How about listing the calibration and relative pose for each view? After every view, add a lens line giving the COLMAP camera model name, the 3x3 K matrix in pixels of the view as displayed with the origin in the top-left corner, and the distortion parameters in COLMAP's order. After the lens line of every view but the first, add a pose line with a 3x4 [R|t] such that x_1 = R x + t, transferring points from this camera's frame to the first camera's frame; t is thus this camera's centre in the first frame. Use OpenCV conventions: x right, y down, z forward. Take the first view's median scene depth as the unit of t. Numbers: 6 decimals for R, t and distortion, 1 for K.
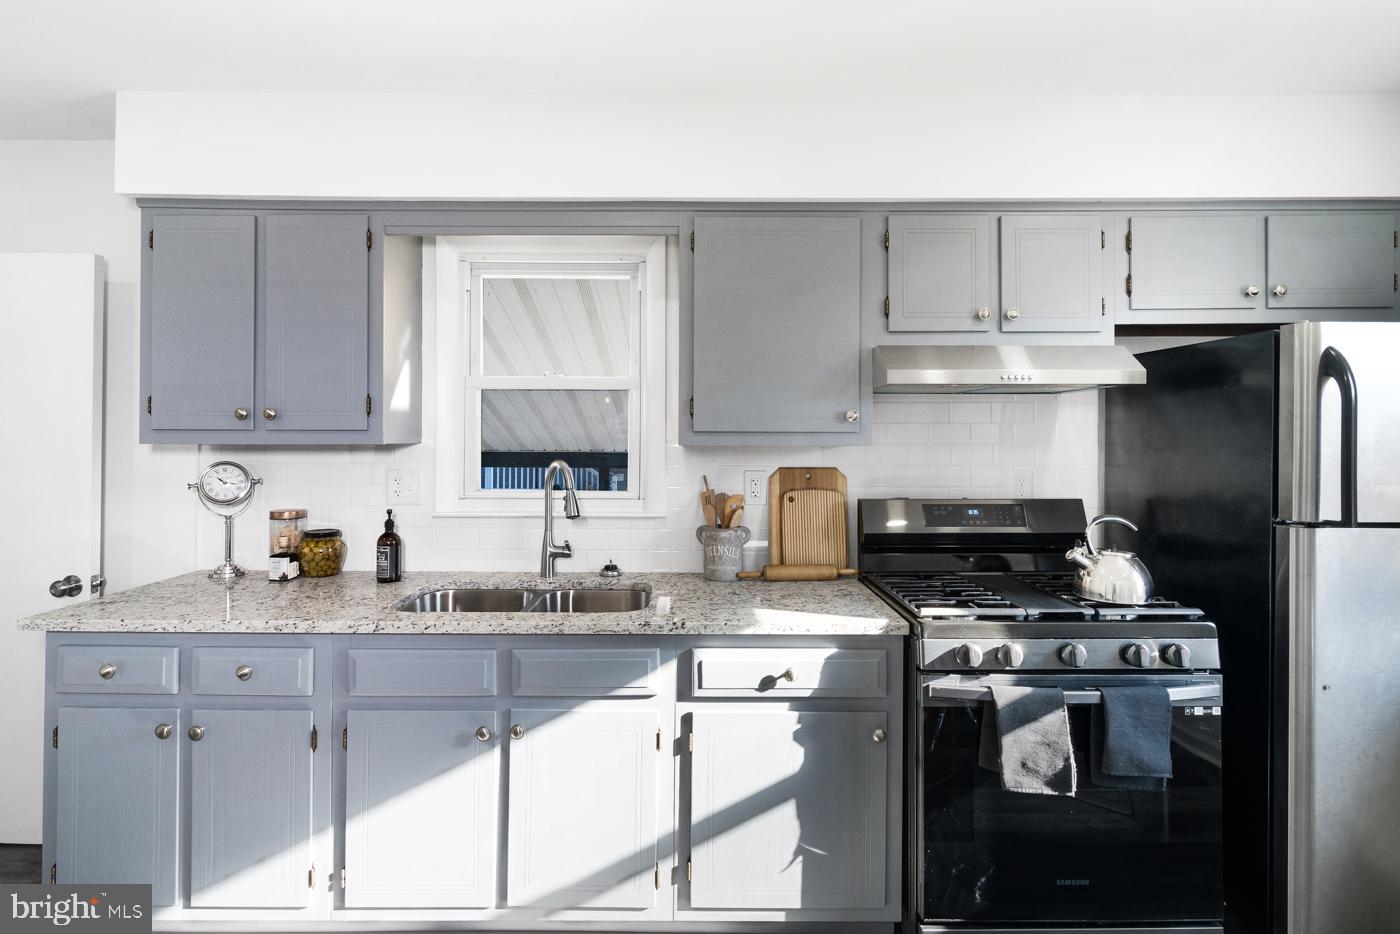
lens RADIAL K [[646.7, 0, 698.9], [0, 646.7, 438.6], [0, 0, 1]] dist [-0.010538, 0.001337]
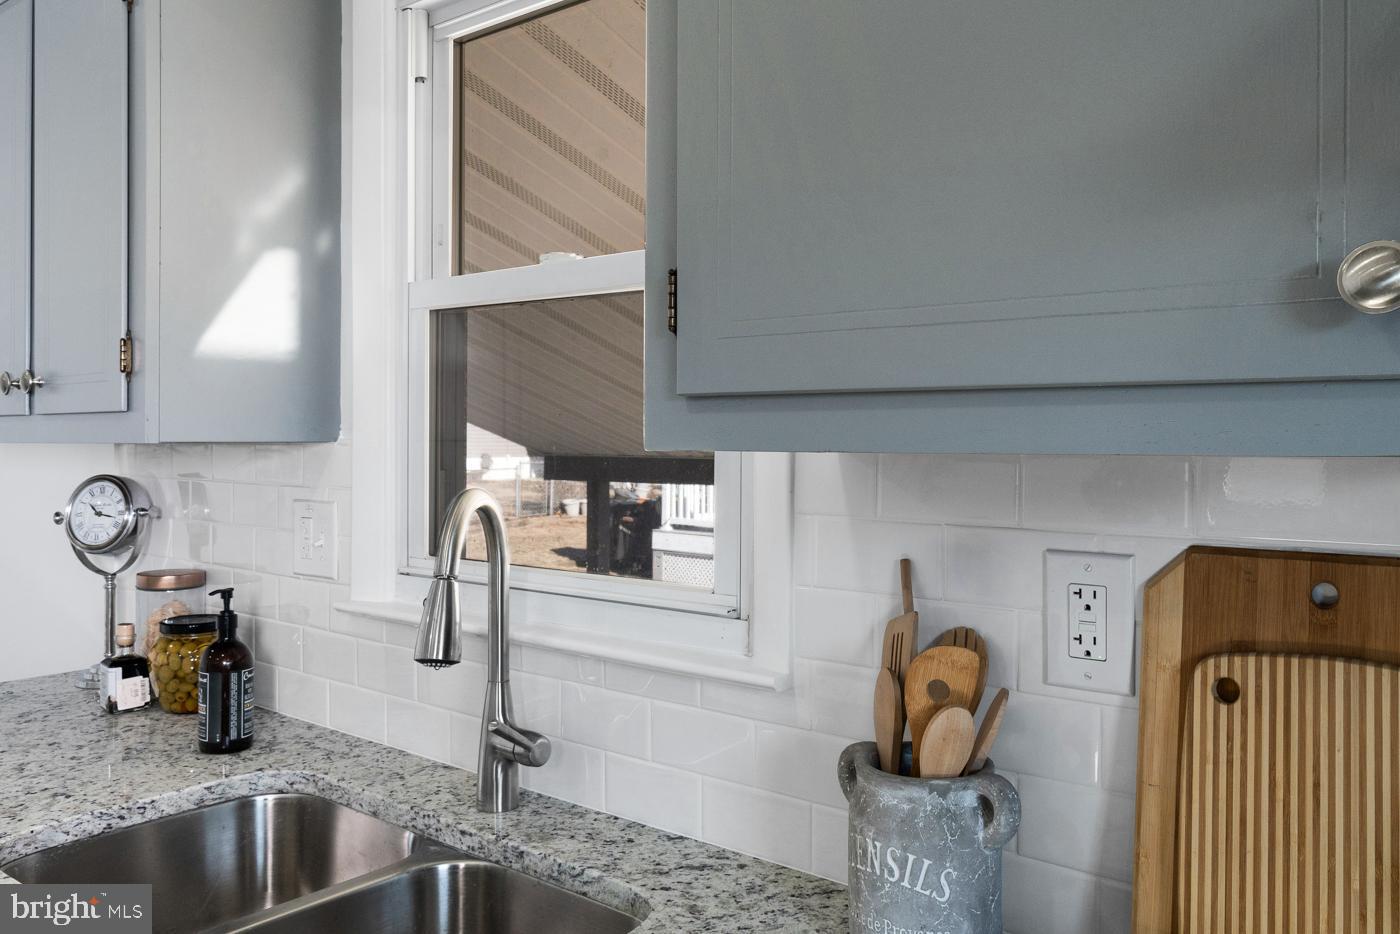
lens RADIAL K [[1088.6, 0, 699.6], [0, 1088.6, 440.2], [0, 0, 1]] dist [0.008660, 0.006732]
pose [[0.777232, 0.000384, -0.629214, 0.327124], [0.000355, 0.999999, 0.001049, 0.006913], [0.629214, -0.001038, 0.777232, 0.791619]]
